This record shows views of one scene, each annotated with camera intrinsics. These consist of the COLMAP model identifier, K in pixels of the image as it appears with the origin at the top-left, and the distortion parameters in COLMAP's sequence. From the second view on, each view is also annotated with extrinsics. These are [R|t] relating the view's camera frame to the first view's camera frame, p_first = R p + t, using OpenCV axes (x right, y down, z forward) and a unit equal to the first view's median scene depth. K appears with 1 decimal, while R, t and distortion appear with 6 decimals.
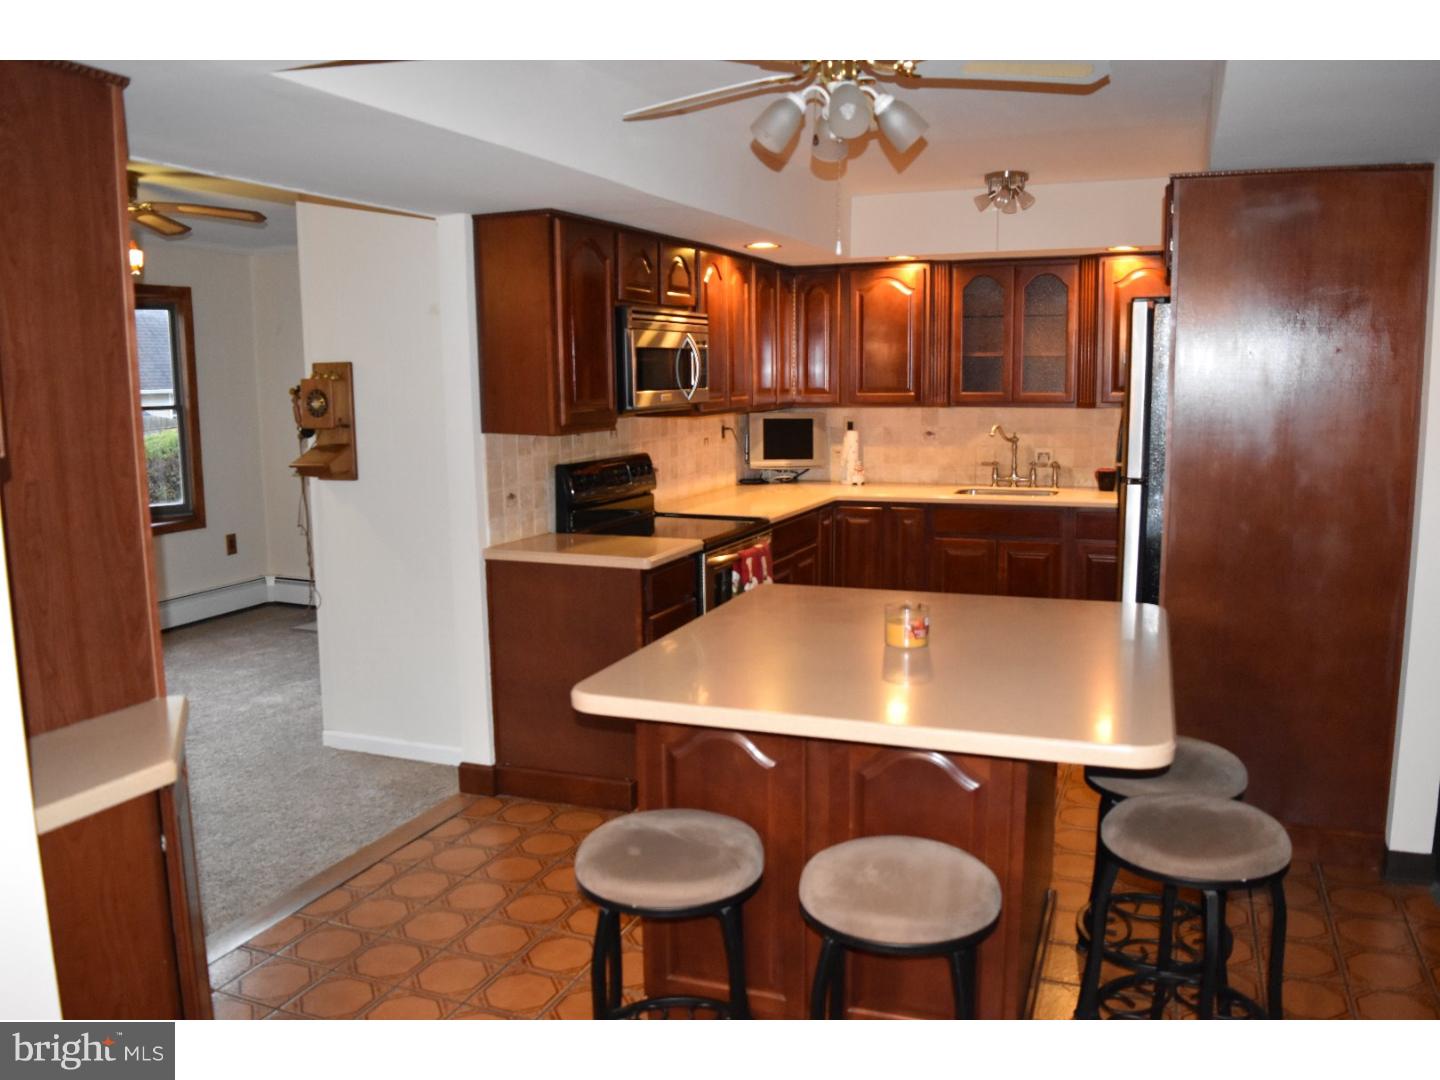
lens RADIAL K [[1129.1, 0, 727.5], [0, 1129.1, 538.3], [0, 0, 1]] dist [-0.084178, 0.013184]
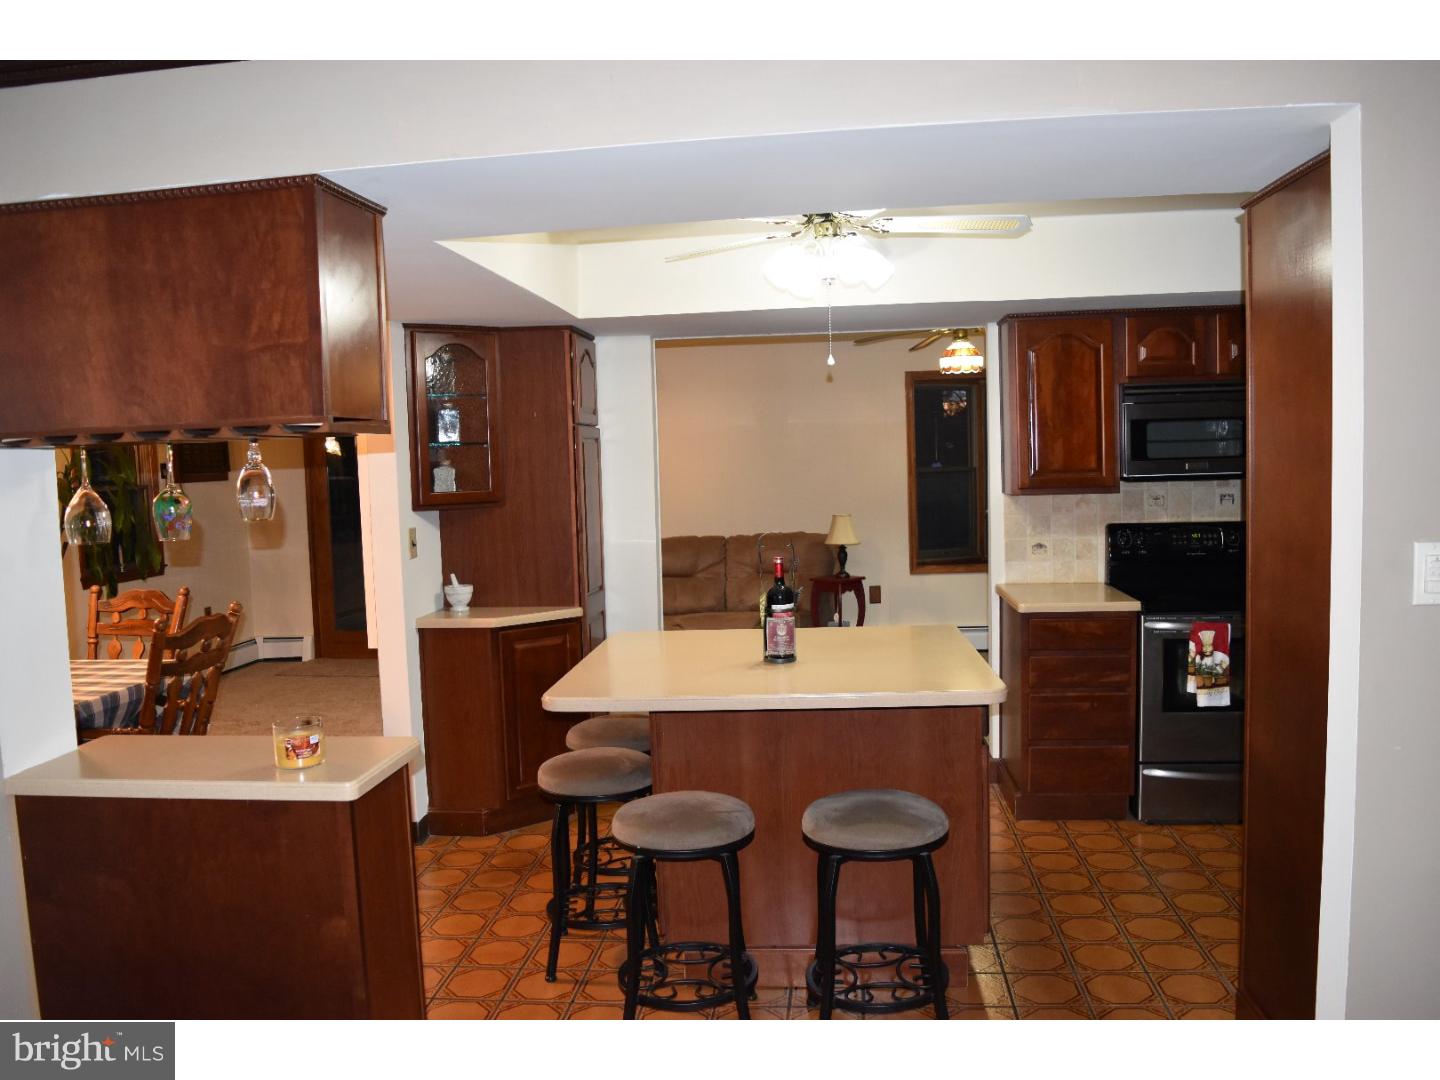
lens RADIAL K [[1129.1, 0, 721.2], [0, 1129.1, 537.9], [0, 0, 1]] dist [-0.084178, 0.013184]
pose [[0.257411, 0.074823, -0.963401, 0.630961], [-0.108826, 0.992899, 0.048037, -0.048241], [0.960154, 0.092477, 0.263726, 0.257914]]
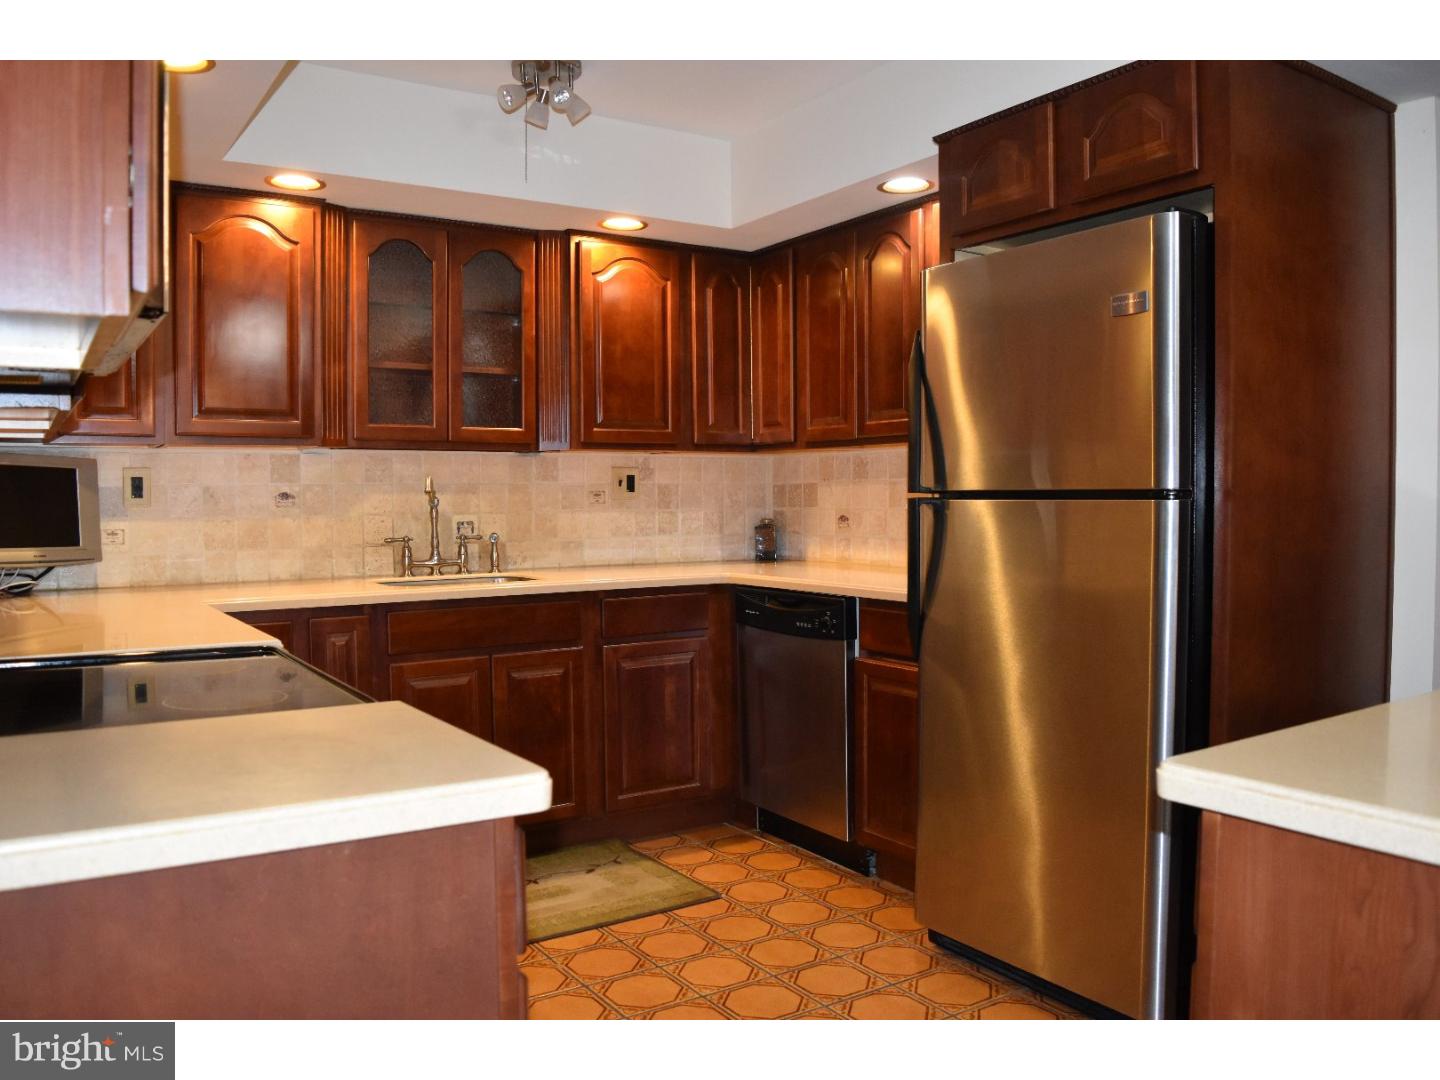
lens RADIAL K [[1129.1, 0, 723.4], [0, 1129.1, 547.9], [0, 0, 1]] dist [-0.084178, 0.013184]
pose [[0.576369, -0.031513, 0.816582, -0.184828], [0.112931, 0.992740, -0.041398, -0.016718], [-0.809349, 0.116078, 0.575743, 0.518744]]
